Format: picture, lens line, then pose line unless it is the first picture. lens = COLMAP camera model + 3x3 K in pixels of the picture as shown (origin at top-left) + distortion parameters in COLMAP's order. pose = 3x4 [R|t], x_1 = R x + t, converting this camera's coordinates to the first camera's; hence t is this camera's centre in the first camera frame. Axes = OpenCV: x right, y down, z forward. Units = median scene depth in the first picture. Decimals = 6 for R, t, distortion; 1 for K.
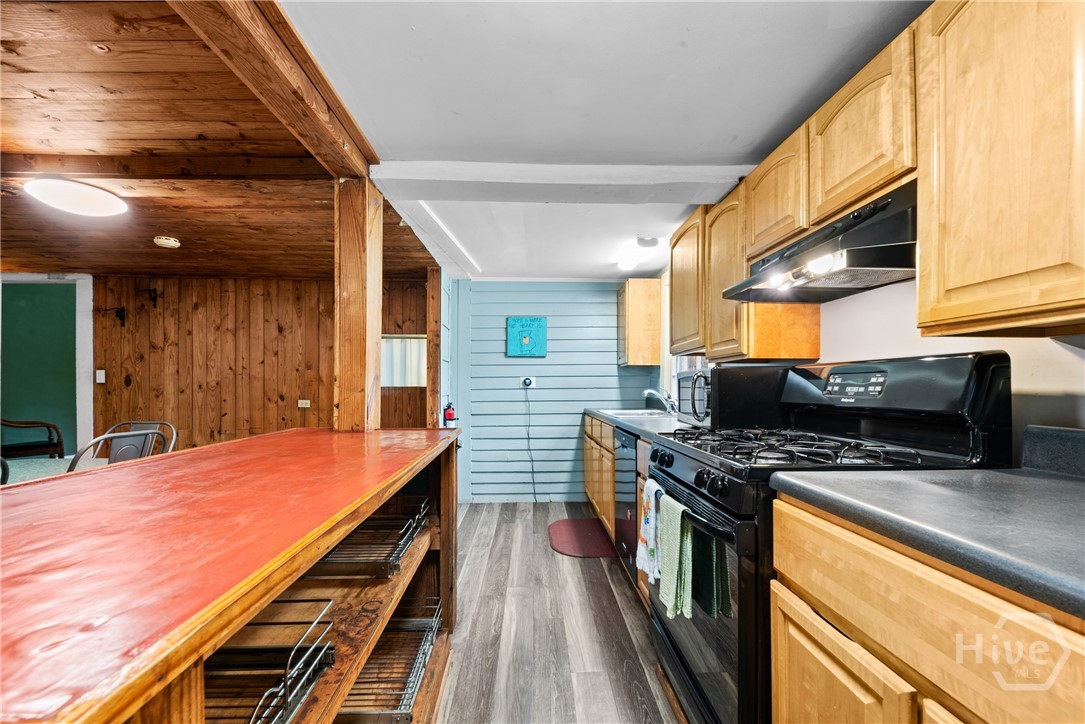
lens RADIAL K [[442.7, 0, 537.8], [0, 442.7, 386.1], [0, 0, 1]] dist [0.011598, -0.000265]
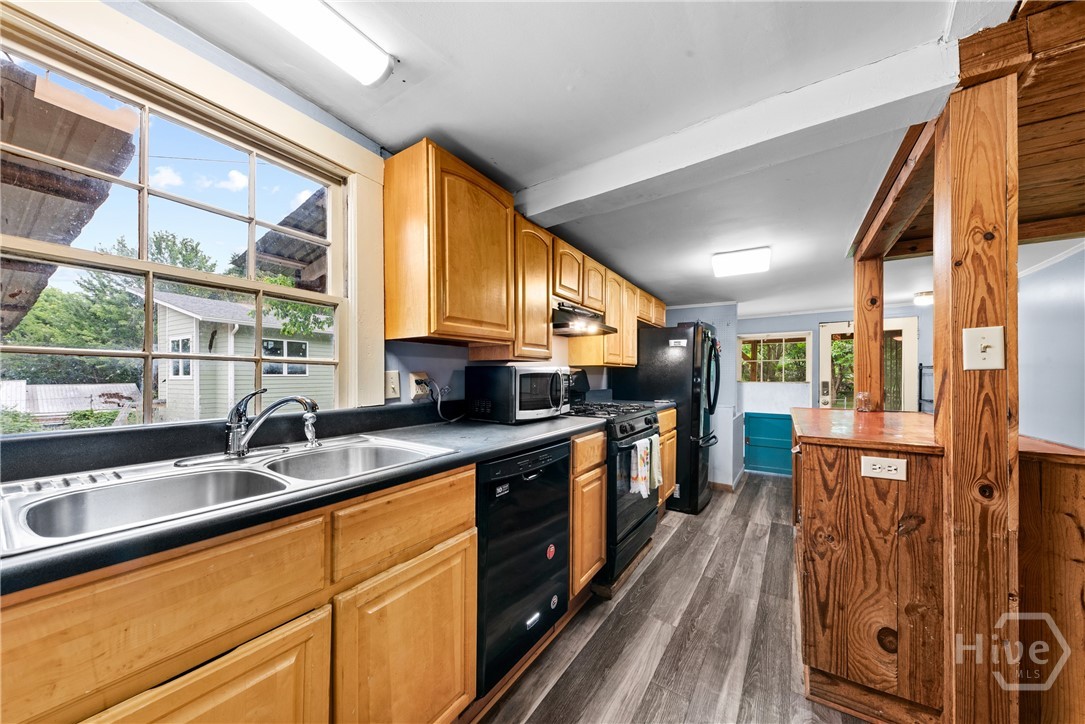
lens RADIAL K [[369.5, 0, 547.6], [0, 369.5, 374.0], [0, 0, 1]] dist [-0.000688, -0.000065]
pose [[-0.827465, 0.003456, 0.561507, -0.180884], [0.001499, 0.999991, -0.003947, -0.015005], [-0.561515, -0.002425, -0.827463, 1.877319]]
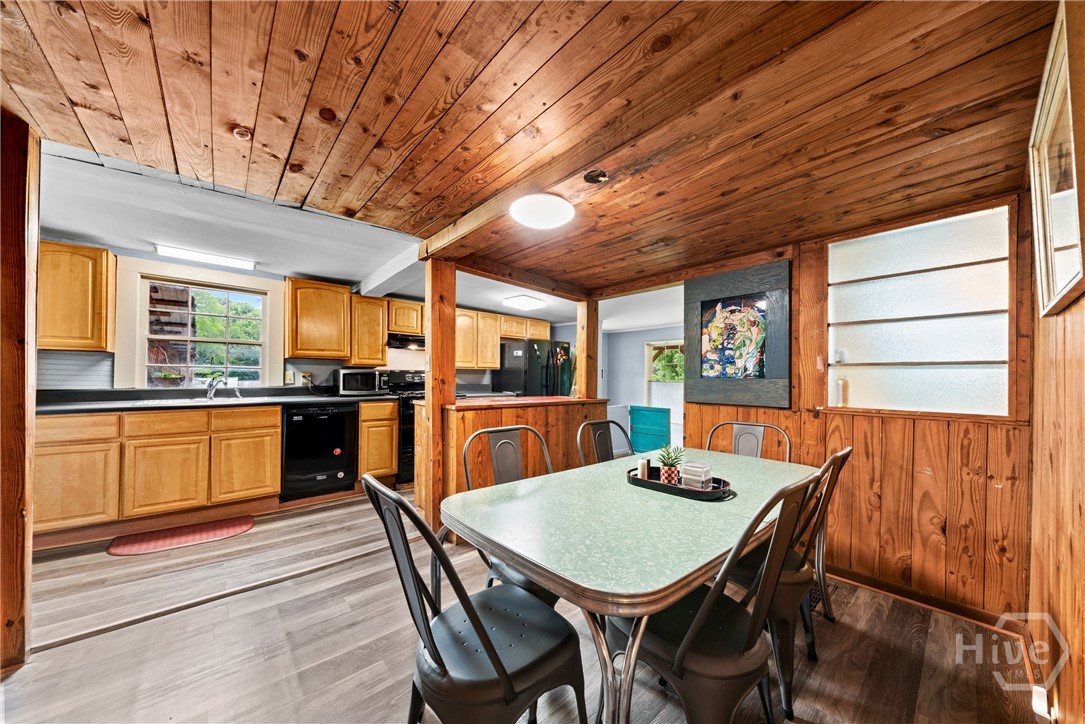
lens RADIAL K [[364.1, 0, 541.4], [0, 364.1, 370.9], [0, 0, 1]] dist [0.011561, -0.003722]
pose [[-0.644064, 0.003011, 0.764966, -1.716472], [-0.011900, 0.999832, -0.013955, -0.017227], [-0.764879, -0.018091, -0.643920, 1.607997]]
